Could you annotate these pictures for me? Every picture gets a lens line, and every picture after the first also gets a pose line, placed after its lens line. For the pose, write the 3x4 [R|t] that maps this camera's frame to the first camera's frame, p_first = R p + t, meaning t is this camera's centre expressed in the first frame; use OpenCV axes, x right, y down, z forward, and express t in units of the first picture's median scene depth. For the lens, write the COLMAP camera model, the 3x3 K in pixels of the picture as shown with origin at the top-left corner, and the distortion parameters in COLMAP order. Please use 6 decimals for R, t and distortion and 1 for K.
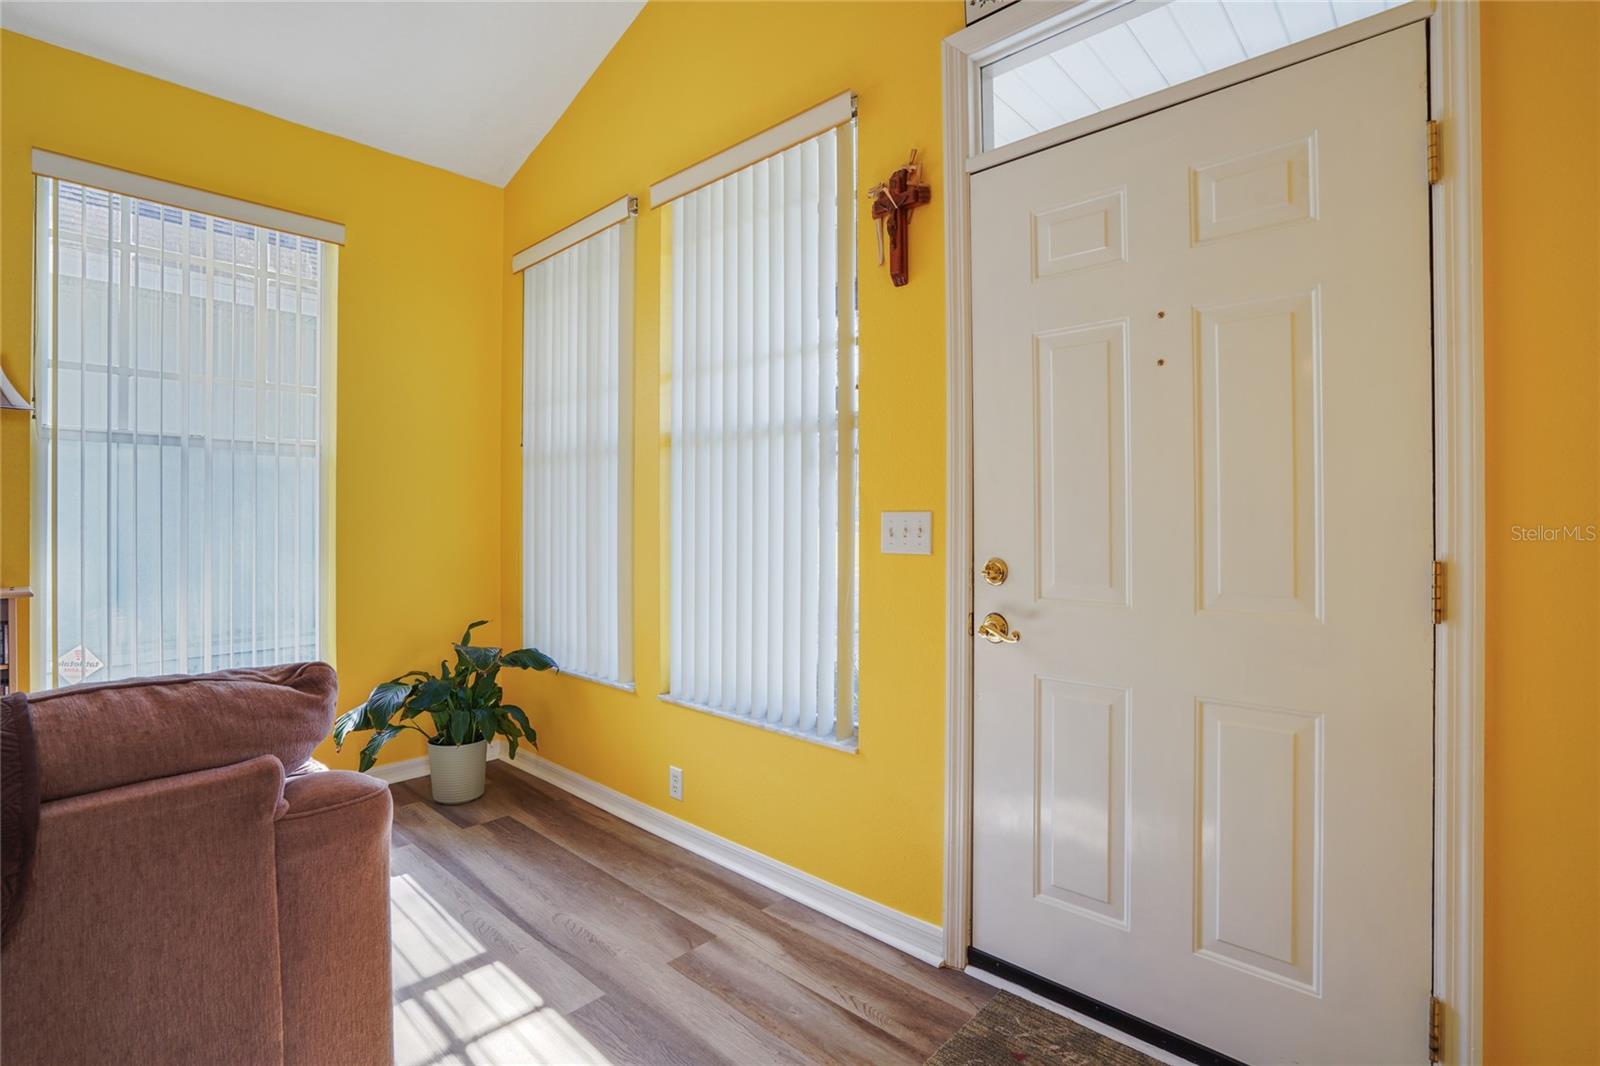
lens RADIAL K [[743.3, 0, 802.4], [0, 743.3, 515.8], [0, 0, 1]] dist [-0.028912, 0.000290]
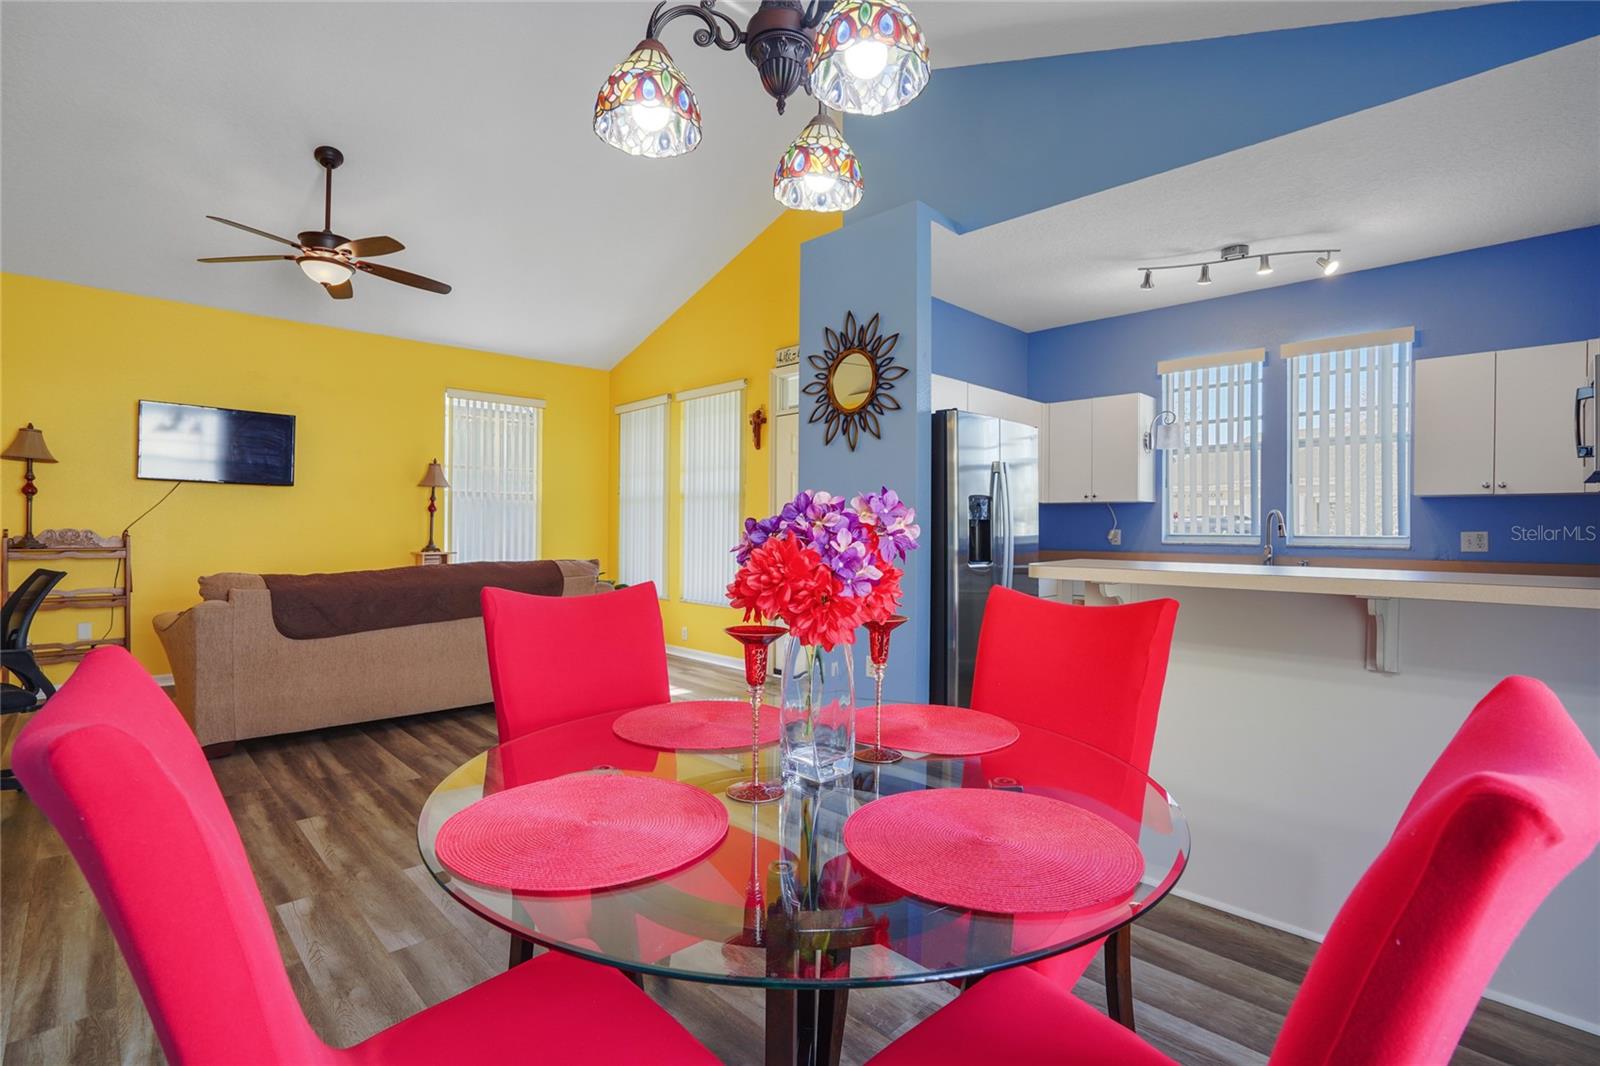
lens RADIAL K [[761.7, 0, 796.1], [0, 761.7, 536.0], [0, 0, 1]] dist [-0.030335, 0.000544]
pose [[0.997894, 0.008533, -0.064308, 0.357686], [-0.007792, 0.999900, 0.011771, -0.002426], [0.064402, -0.011245, 0.997861, -1.498579]]
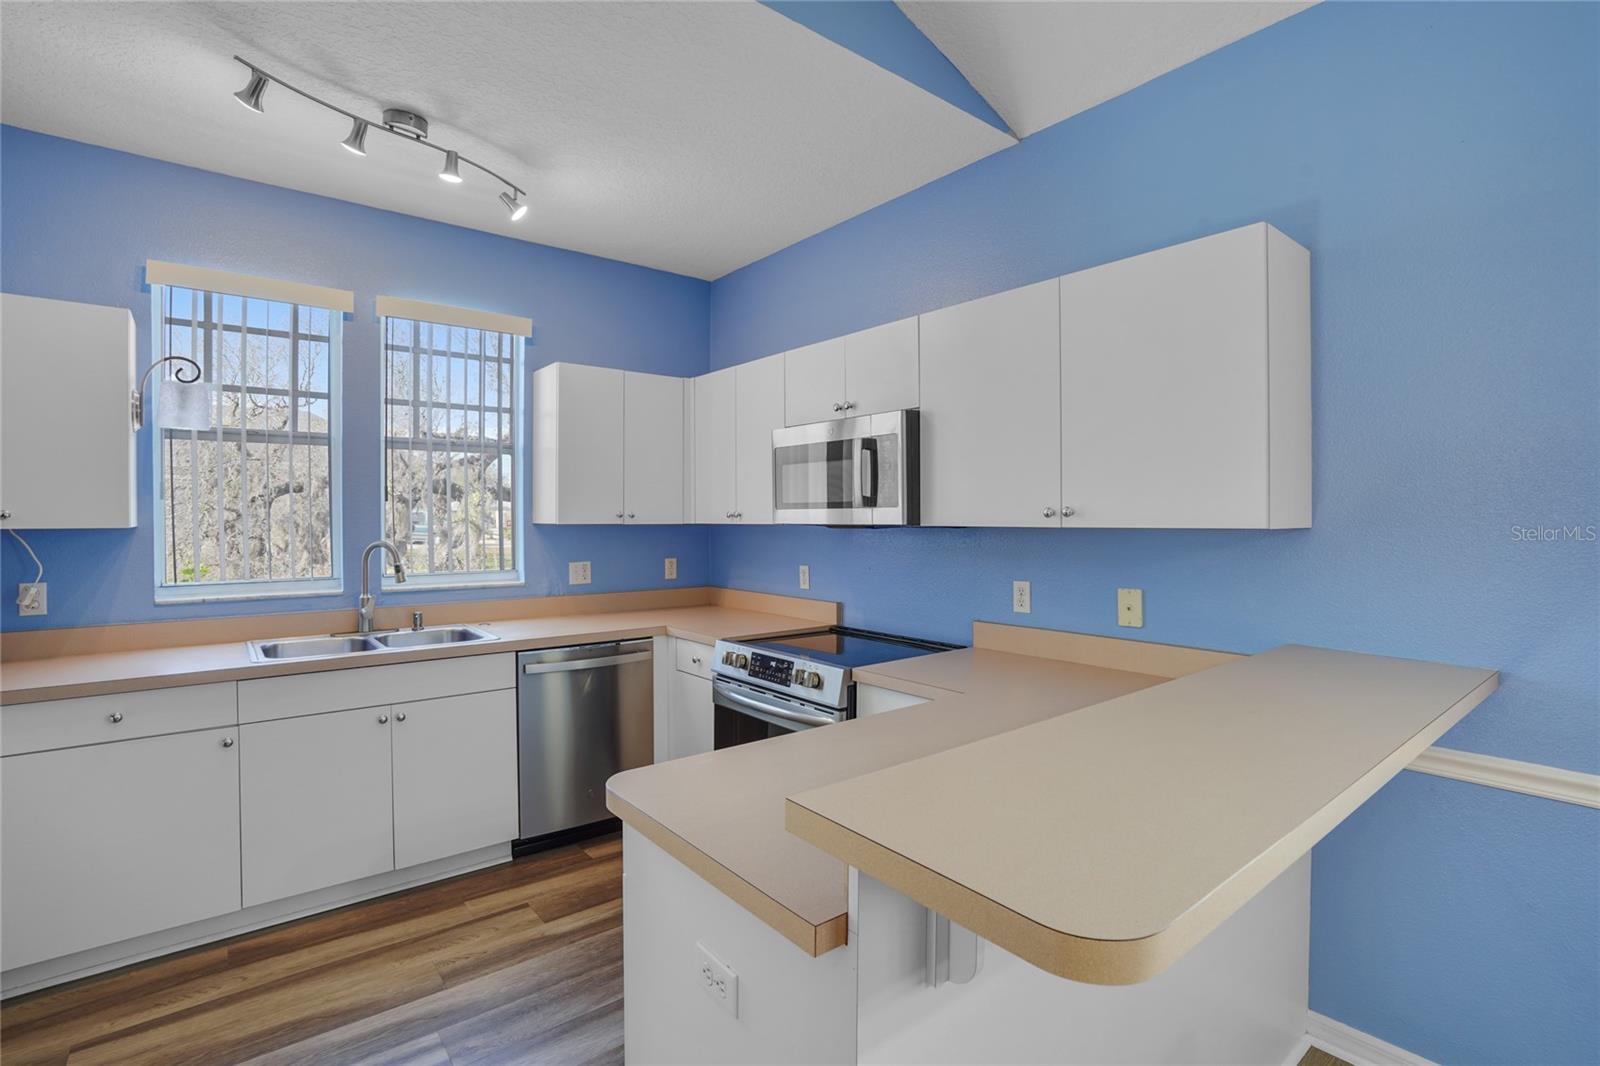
lens RADIAL K [[761.7, 0, 796.1], [0, 761.7, 536.0], [0, 0, 1]] dist [-0.030335, 0.000544]
pose [[0.147903, -0.024418, 0.988700, 0.297667], [-0.003079, 0.999679, 0.025150, -0.089297], [-0.988997, -0.006764, 0.147780, -0.518082]]
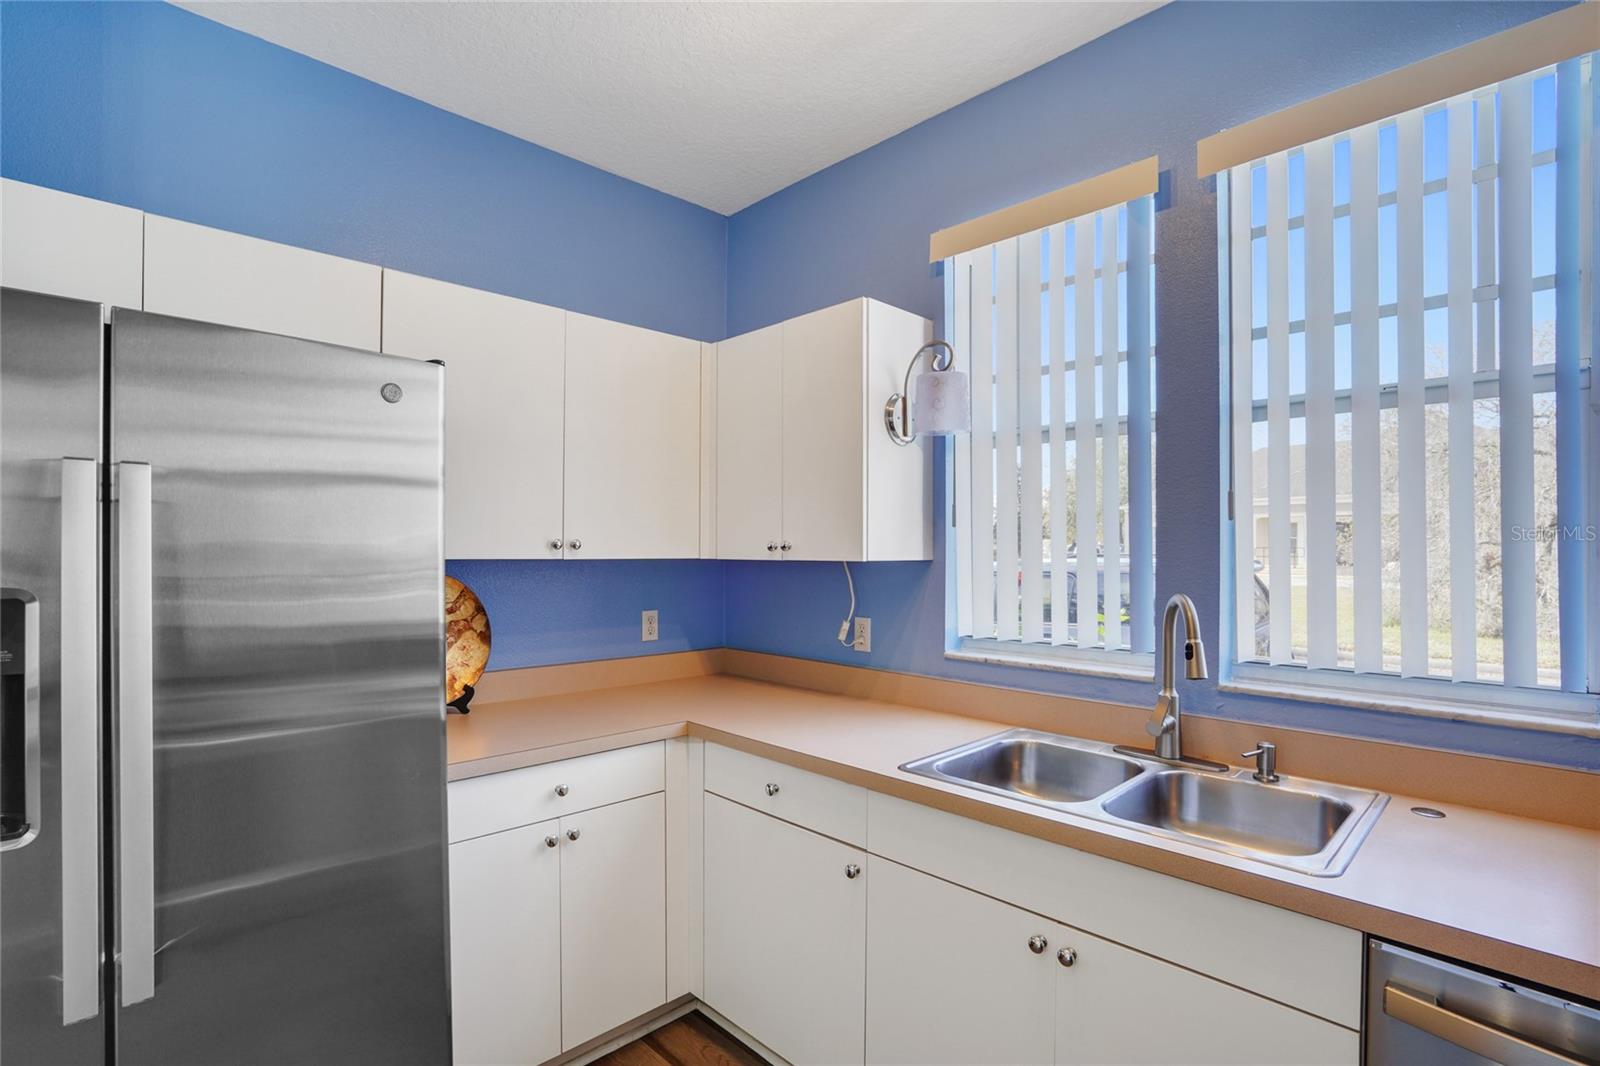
lens RADIAL K [[784.2, 0, 809.5], [0, 784.2, 536.5], [0, 0, 1]] dist [0.002568, 0.000655]
pose [[0.998885, 0.006240, -0.046786, 1.060178], [-0.007003, 0.999845, -0.016157, -0.084752], [0.046678, 0.016467, 0.998774, -0.371792]]
